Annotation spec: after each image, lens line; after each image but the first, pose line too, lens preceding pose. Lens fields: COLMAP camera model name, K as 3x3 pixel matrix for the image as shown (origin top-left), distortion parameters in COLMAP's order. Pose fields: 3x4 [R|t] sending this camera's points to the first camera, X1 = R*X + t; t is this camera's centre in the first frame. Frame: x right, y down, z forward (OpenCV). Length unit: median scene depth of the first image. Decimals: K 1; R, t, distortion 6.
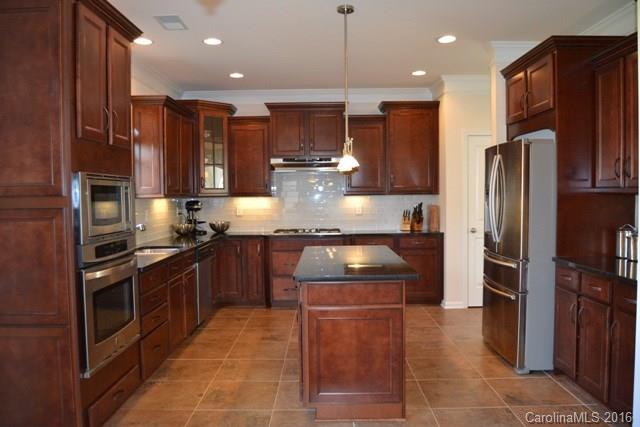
lens RADIAL K [[510.1, 0, 318.4], [0, 510.1, 212.9], [0, 0, 1]] dist [-0.072563, 0.025891]
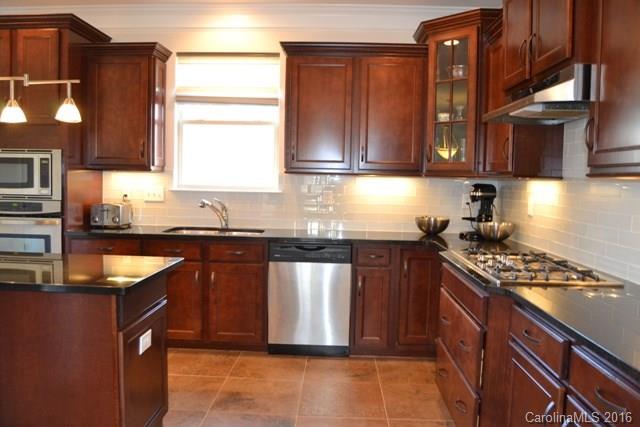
lens RADIAL K [[510.1, 0, 318.5], [0, 510.1, 211.3], [0, 0, 1]] dist [-0.072563, 0.025891]
pose [[-0.030626, 0.077333, -0.996535, 0.409068], [-0.053155, 0.995466, 0.078883, -0.031633], [0.998117, 0.055387, -0.026376, 0.888575]]
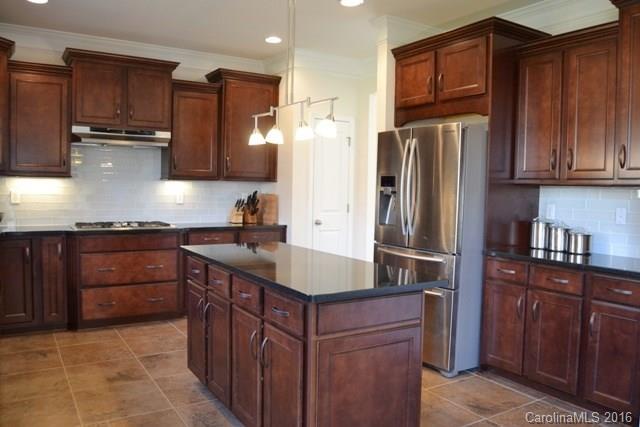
lens RADIAL K [[510.1, 0, 319.8], [0, 510.1, 213.8], [0, 0, 1]] dist [-0.072563, 0.025891]
pose [[0.844307, 0.000505, 0.535860, -0.187312], [-0.010762, 0.999814, 0.016013, 0.004430], [-0.535752, -0.019287, 0.844155, 0.215450]]
